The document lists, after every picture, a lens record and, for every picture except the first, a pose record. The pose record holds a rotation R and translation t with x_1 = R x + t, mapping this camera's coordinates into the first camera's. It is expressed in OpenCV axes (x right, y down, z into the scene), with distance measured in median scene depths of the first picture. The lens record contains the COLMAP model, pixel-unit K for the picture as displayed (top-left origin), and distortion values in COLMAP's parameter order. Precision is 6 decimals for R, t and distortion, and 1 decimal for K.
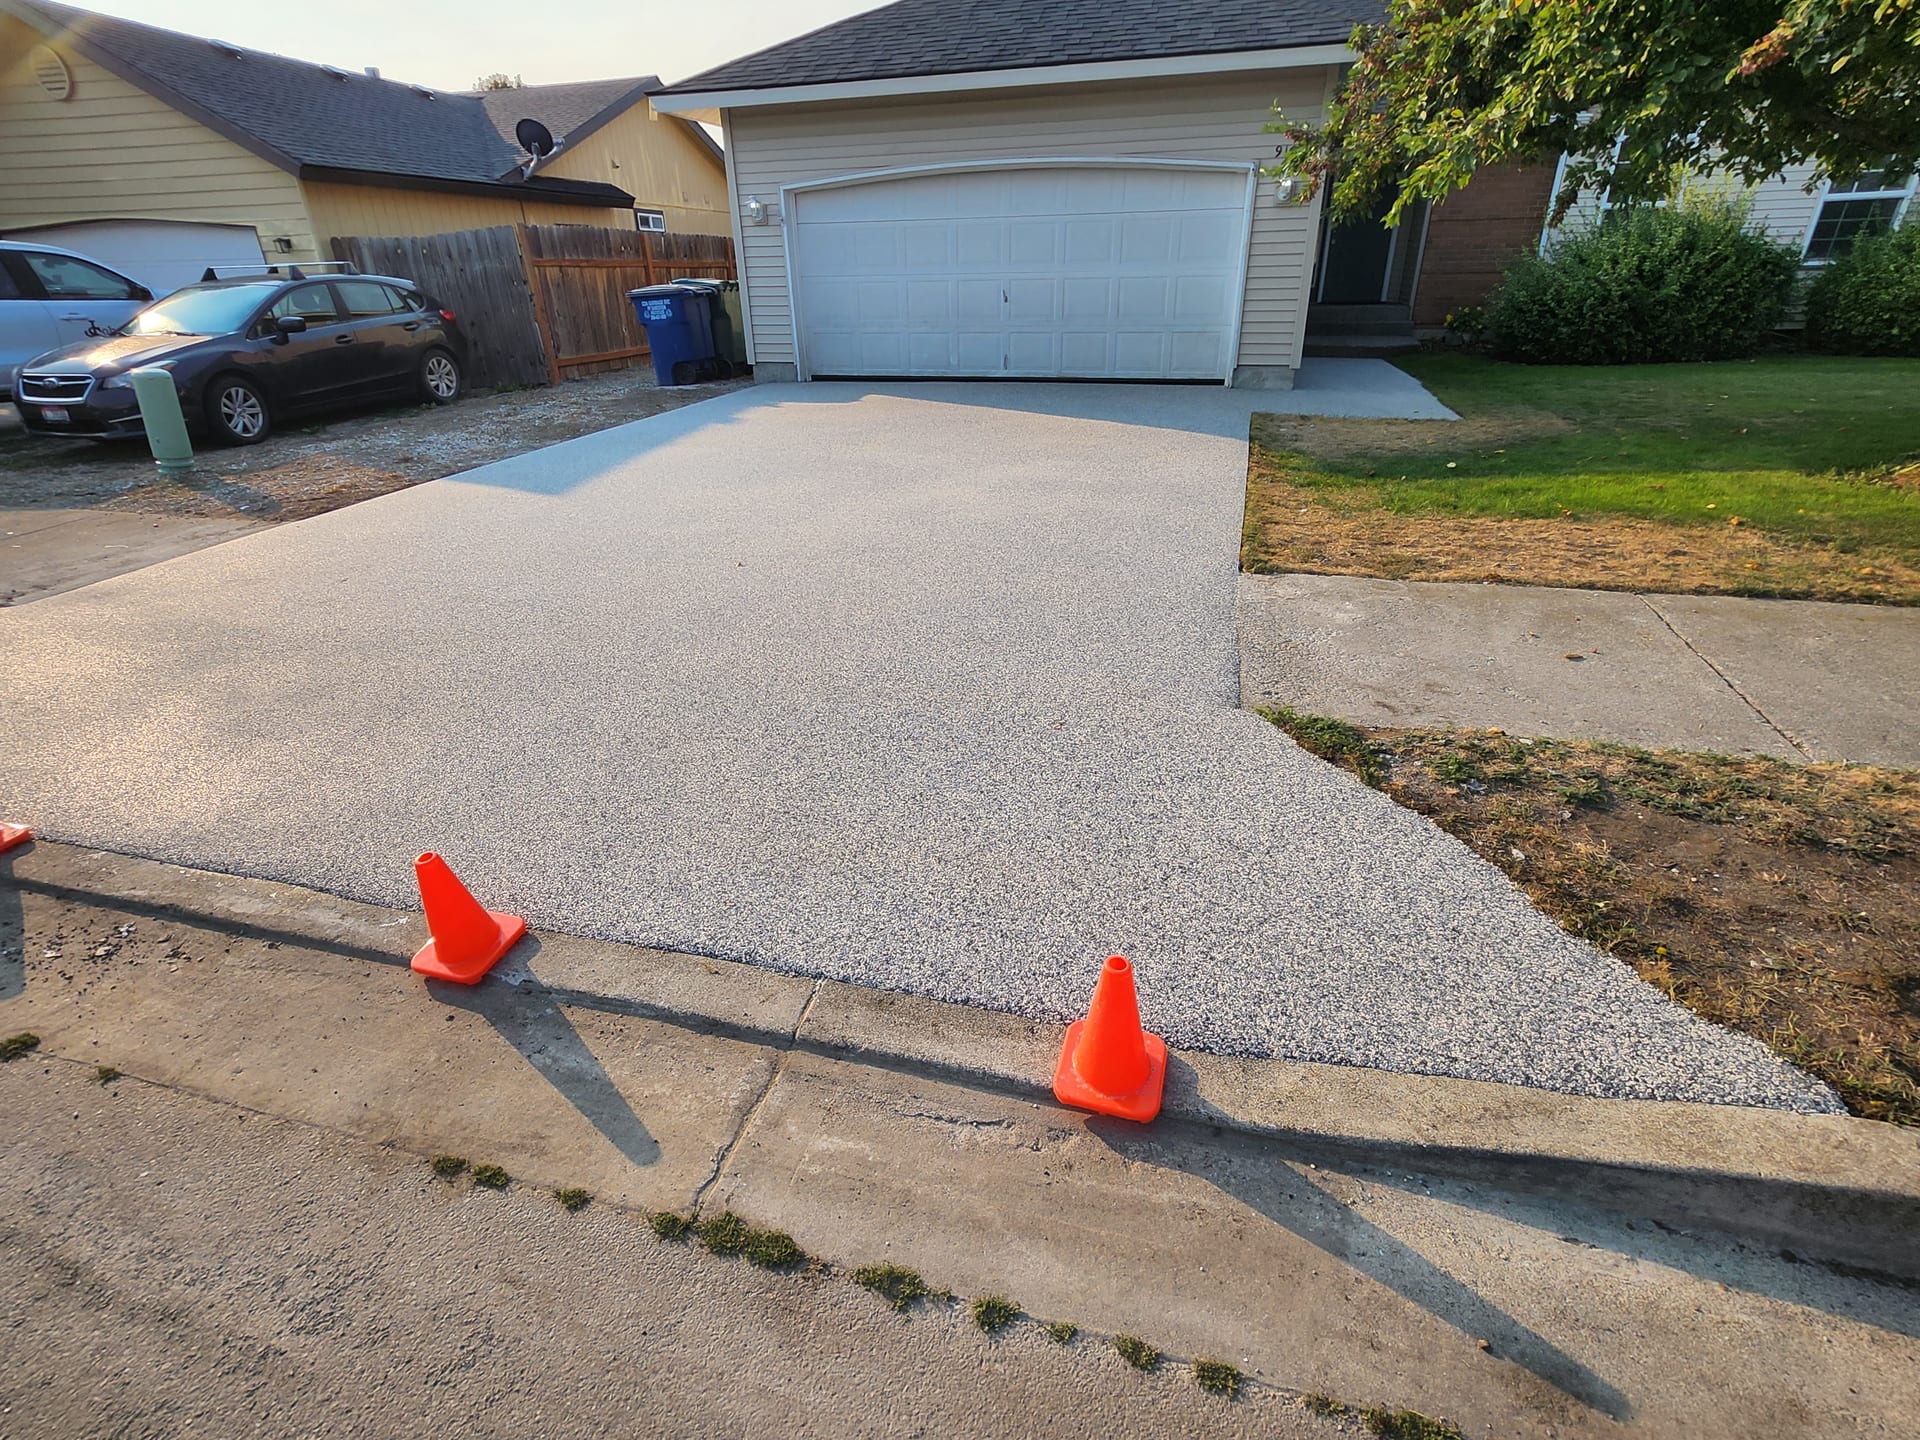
lens RADIAL K [[917.9, 0, 949.8], [0, 917.9, 719.4], [0, 0, 1]] dist [-0.002434, 0.003551]
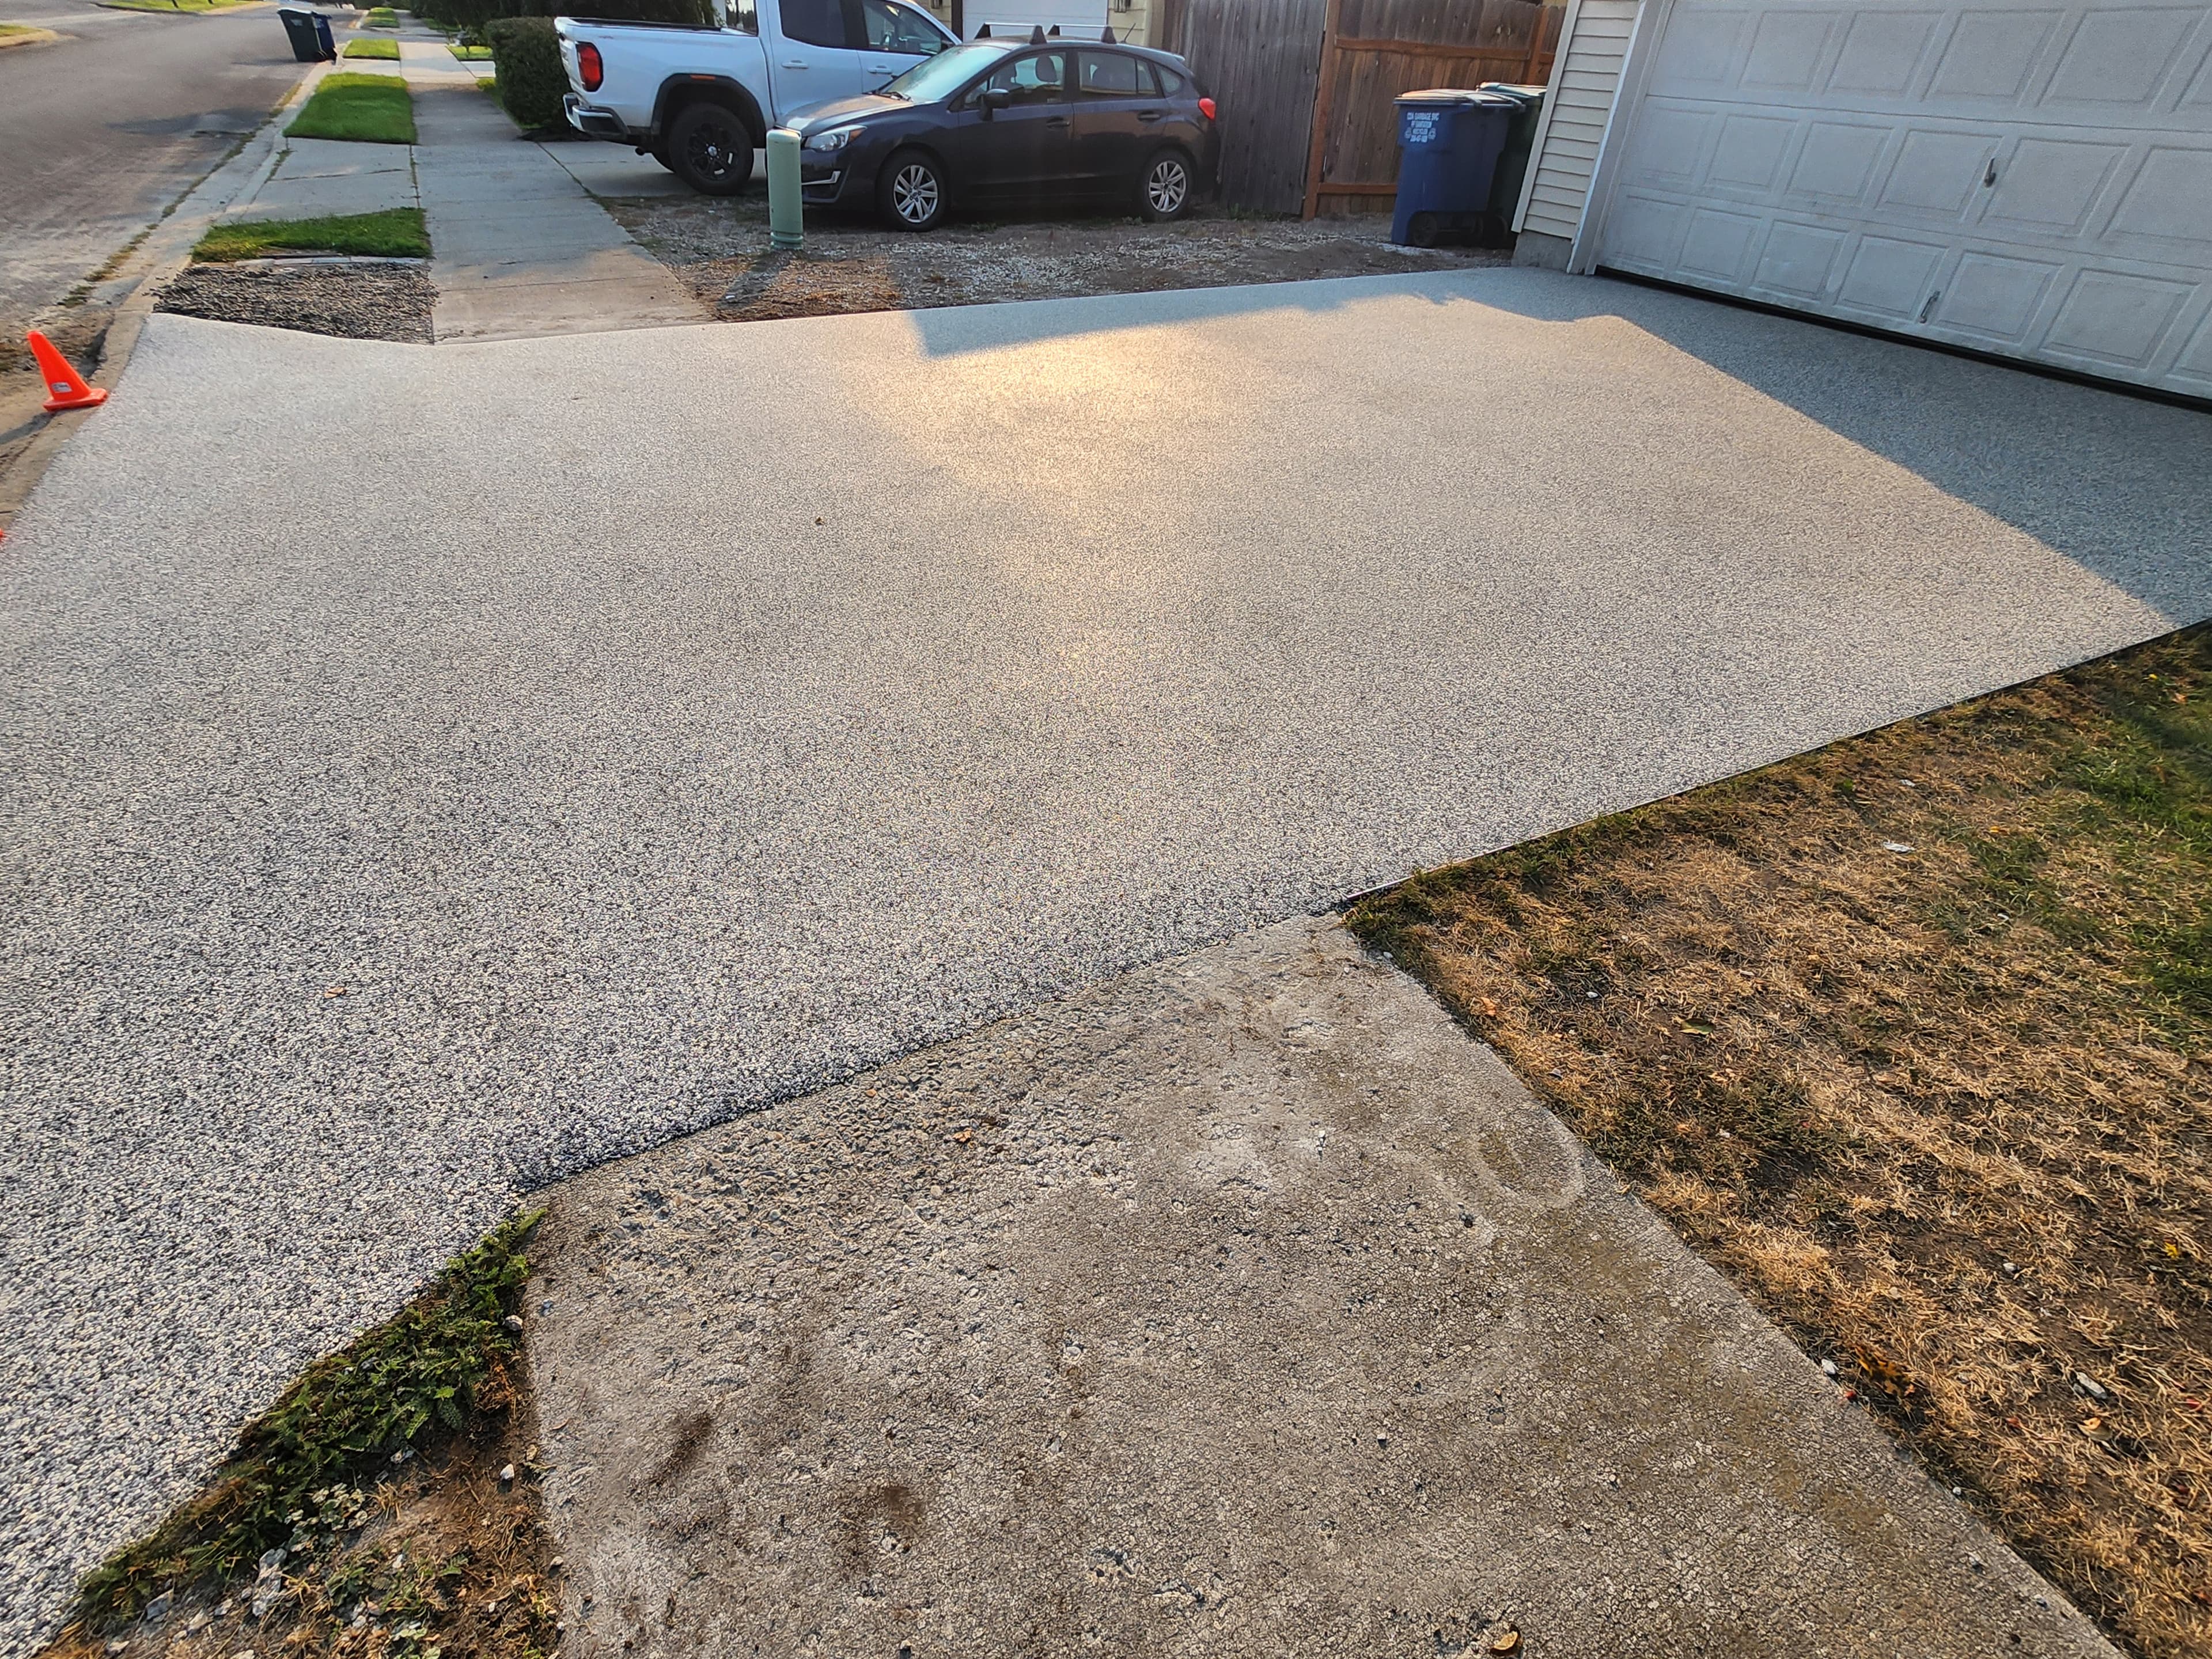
lens RADIAL K [[1057.5, 0, 1083.6], [0, 1057.5, 825.0], [0, 0, 1]] dist [-0.002434, 0.003551]
pose [[0.680143, 0.477562, -0.556183, 0.218427], [-0.376487, 0.878547, 0.293960, -0.130777], [0.629017, 0.009461, 0.777334, 0.239024]]
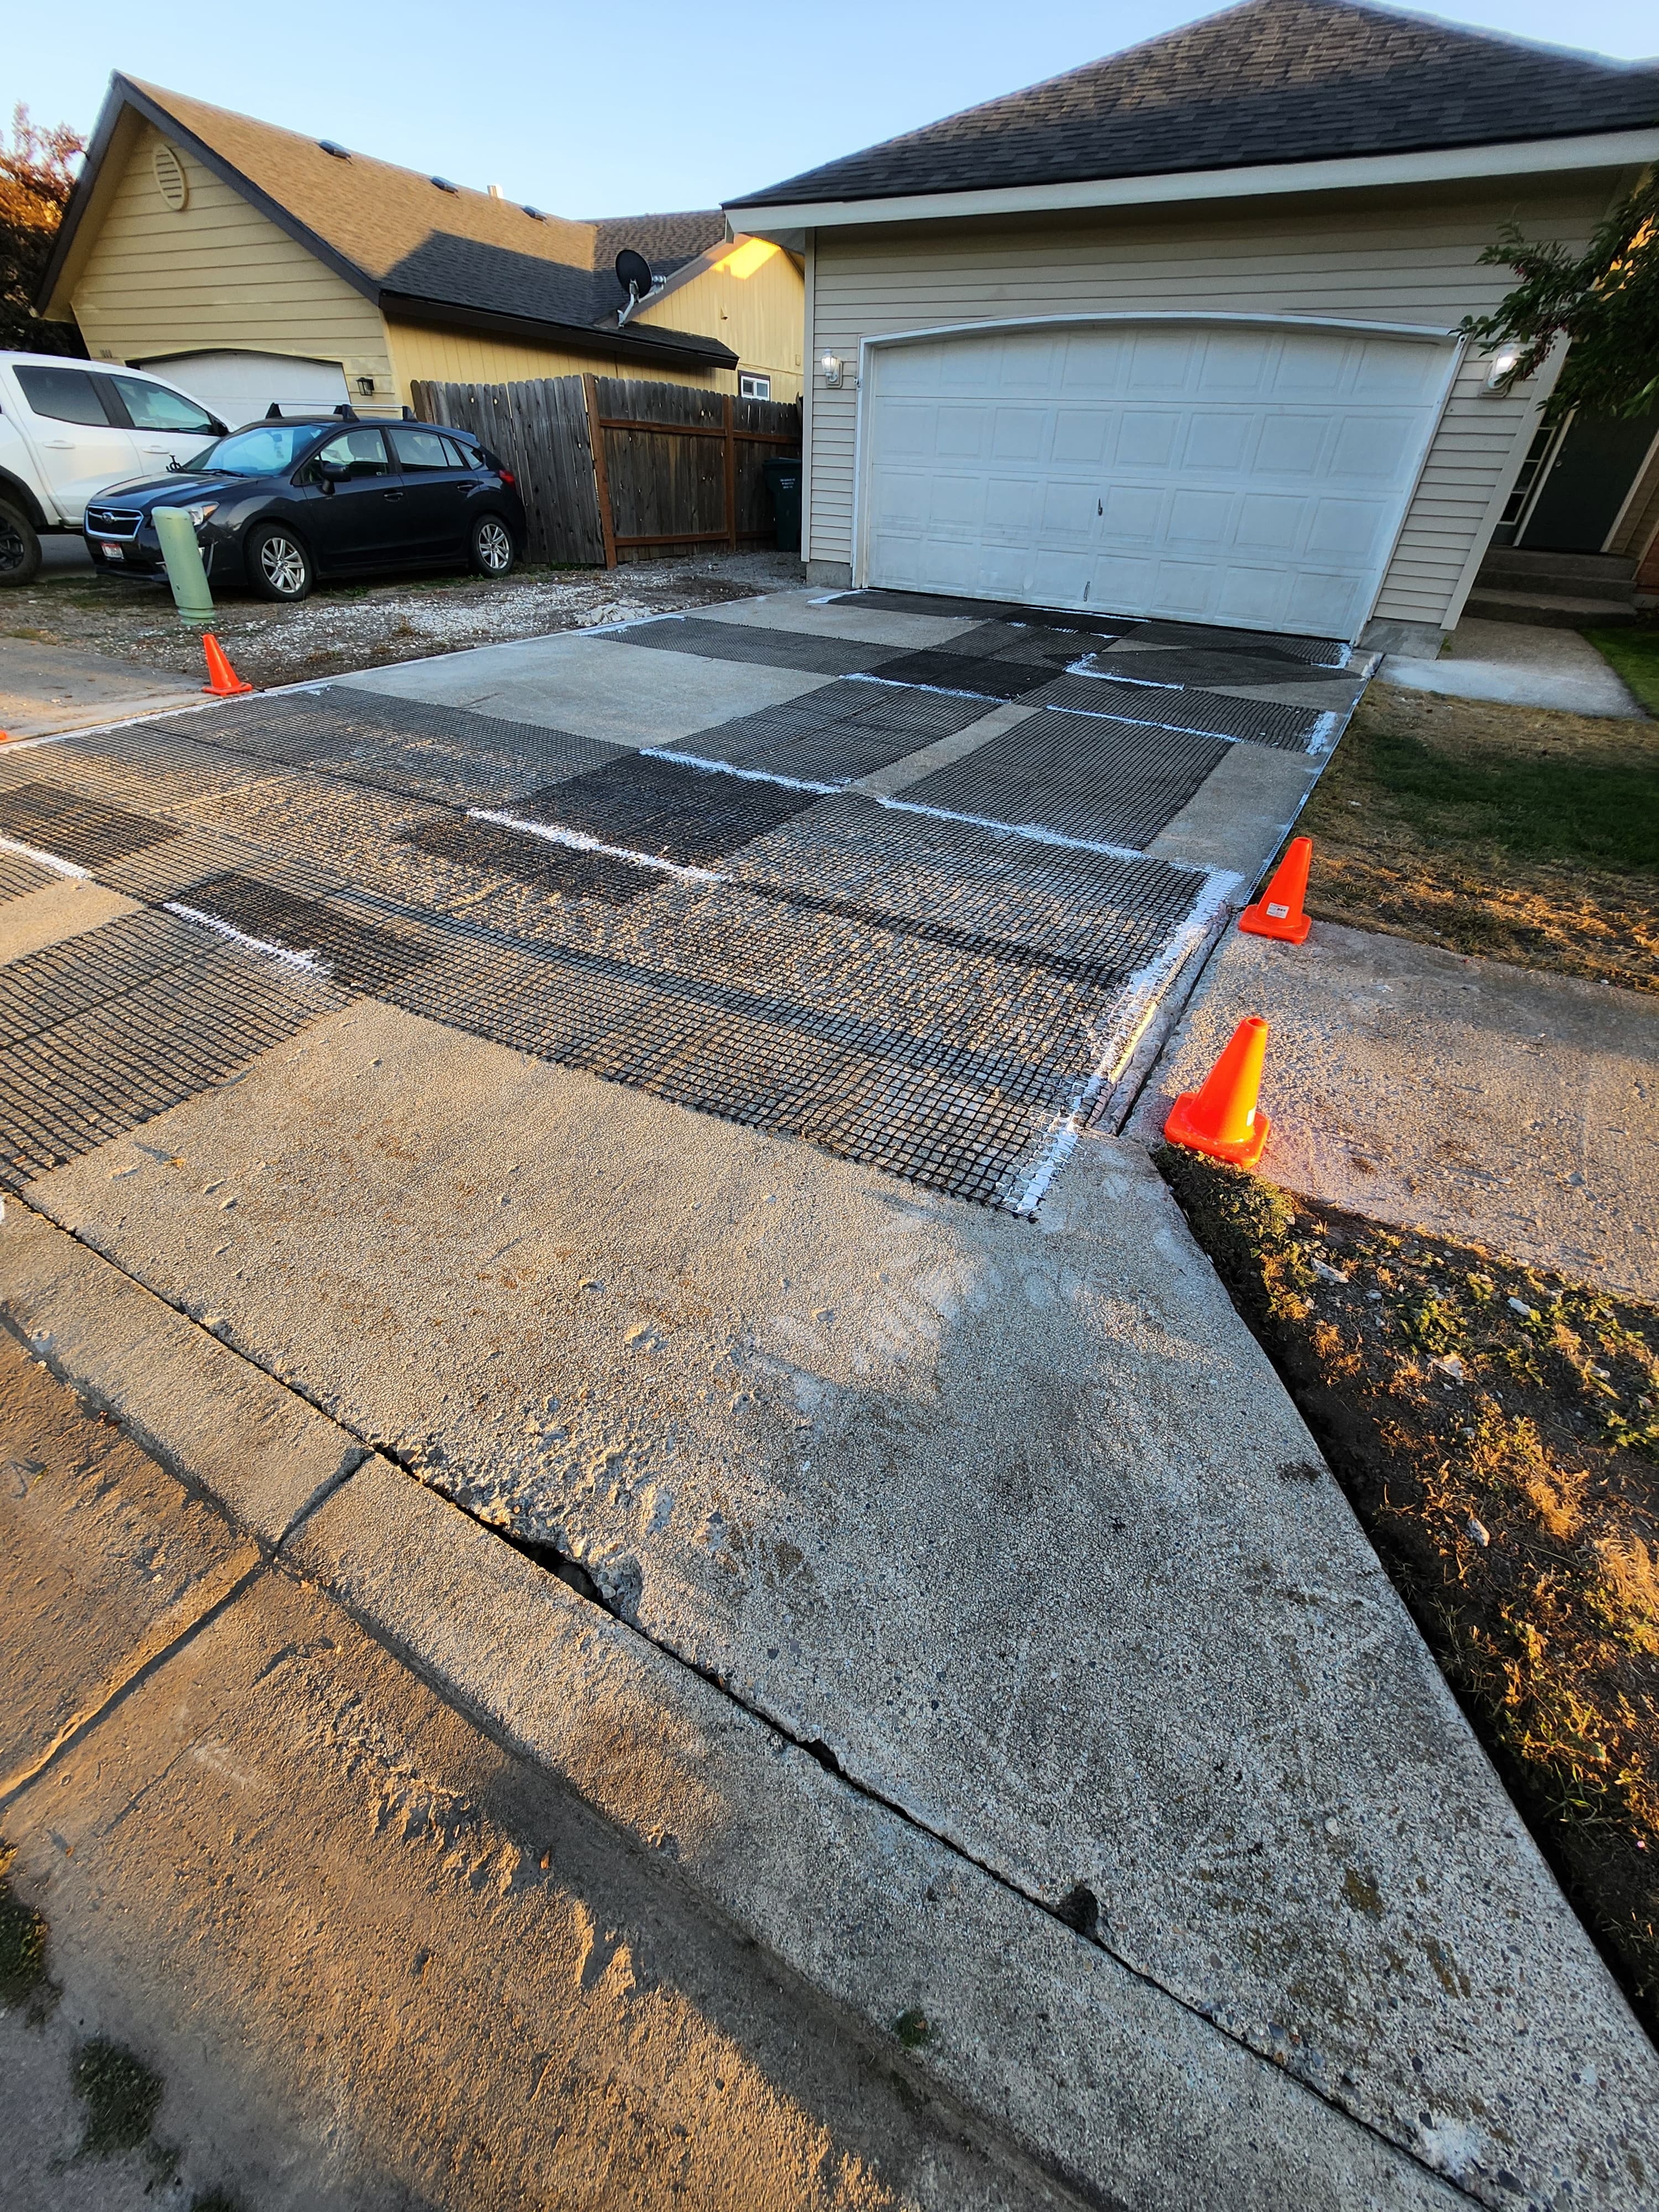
lens RADIAL K [[870.3, 0, 835.6], [0, 870.3, 1106.8], [0, 0, 1]] dist [-0.002527, 0.000147]
pose [[0.967800, 0.192943, -0.161667, 0.061862], [-0.161322, 0.968430, 0.190050, -0.037280], [0.193232, -0.157850, 0.968372, 0.098530]]
